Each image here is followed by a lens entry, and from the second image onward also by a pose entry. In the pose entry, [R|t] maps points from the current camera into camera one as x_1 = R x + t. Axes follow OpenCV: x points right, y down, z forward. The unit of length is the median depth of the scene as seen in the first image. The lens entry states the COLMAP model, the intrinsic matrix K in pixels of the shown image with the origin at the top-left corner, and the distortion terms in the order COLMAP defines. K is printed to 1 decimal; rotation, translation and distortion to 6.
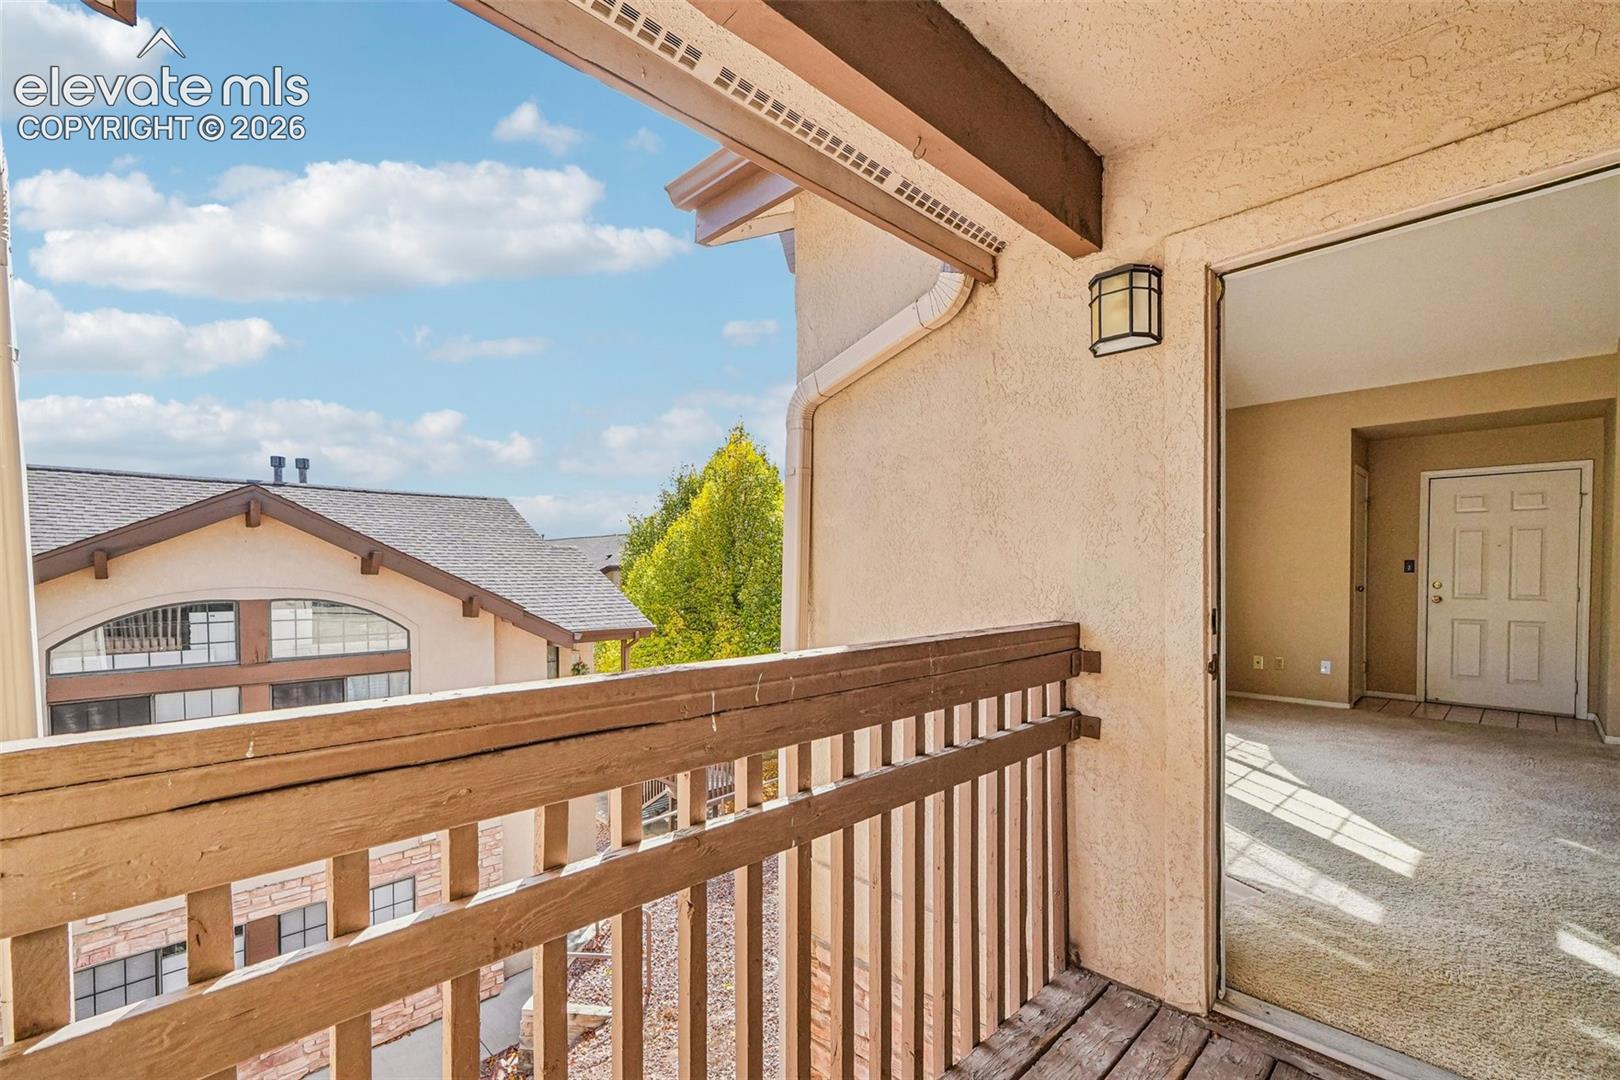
lens RADIAL K [[688.3, 0, 808.8], [0, 688.3, 594.6], [0, 0, 1]] dist [-0.004965, 0.003499]
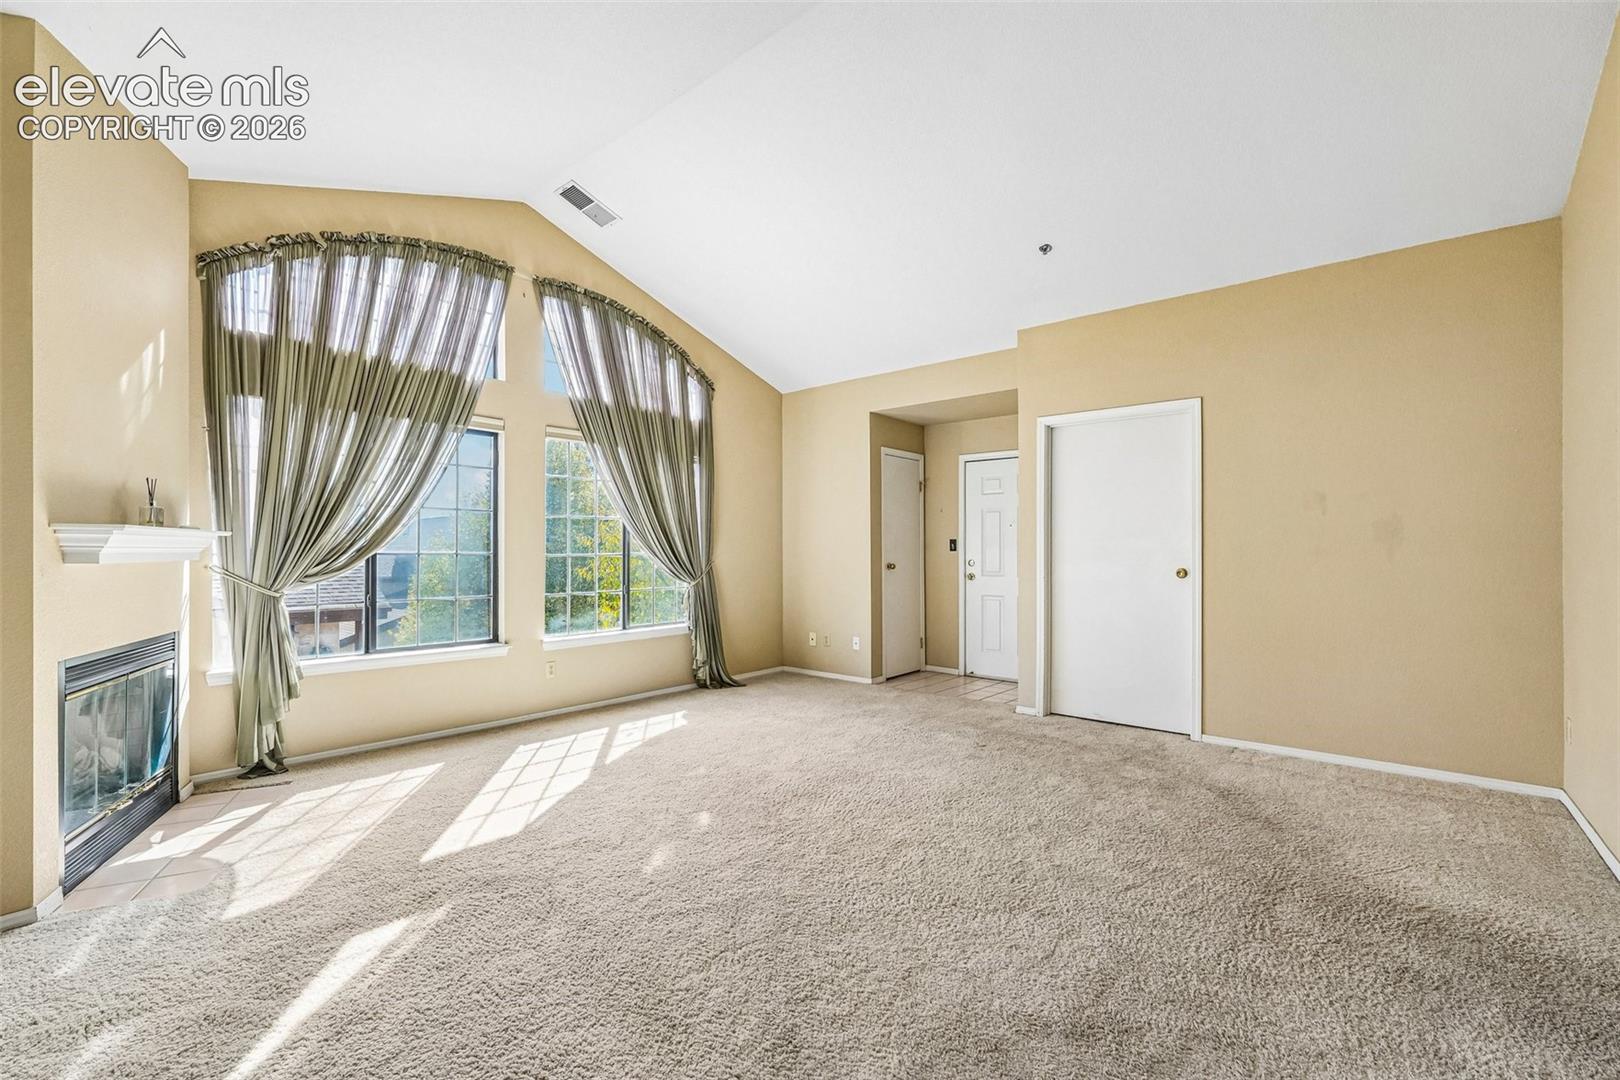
lens RADIAL K [[688.3, 0, 815.7], [0, 688.3, 544.4], [0, 0, 1]] dist [-0.004965, 0.003499]
pose [[0.993845, 0.005999, 0.110617, 0.585525], [-0.001242, 0.999073, -0.043030, 0.003532], [-0.110772, 0.042628, 0.992931, -0.014936]]
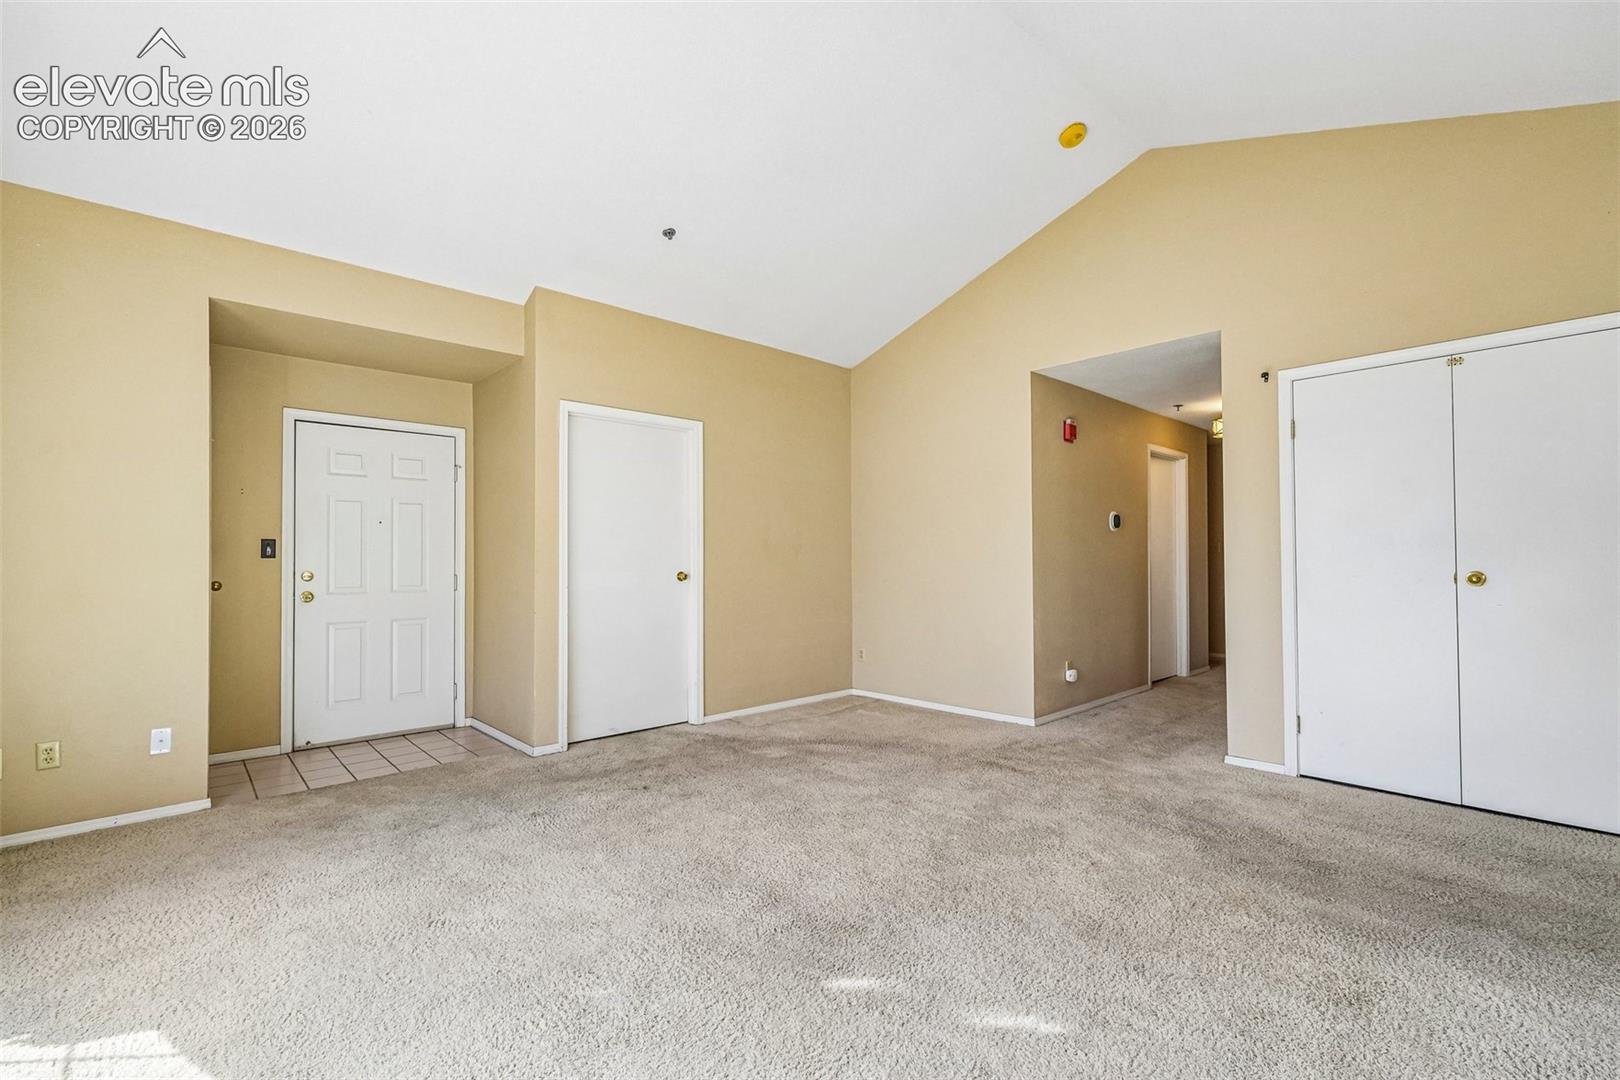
lens RADIAL K [[688.3, 0, 809.8], [0, 688.3, 560.2], [0, 0, 1]] dist [-0.004965, 0.003499]
pose [[0.014046, 0.001826, 0.999900, 0.247145], [0.038477, 0.999257, -0.002365, -0.009277], [-0.999161, 0.038506, 0.013965, 0.508846]]
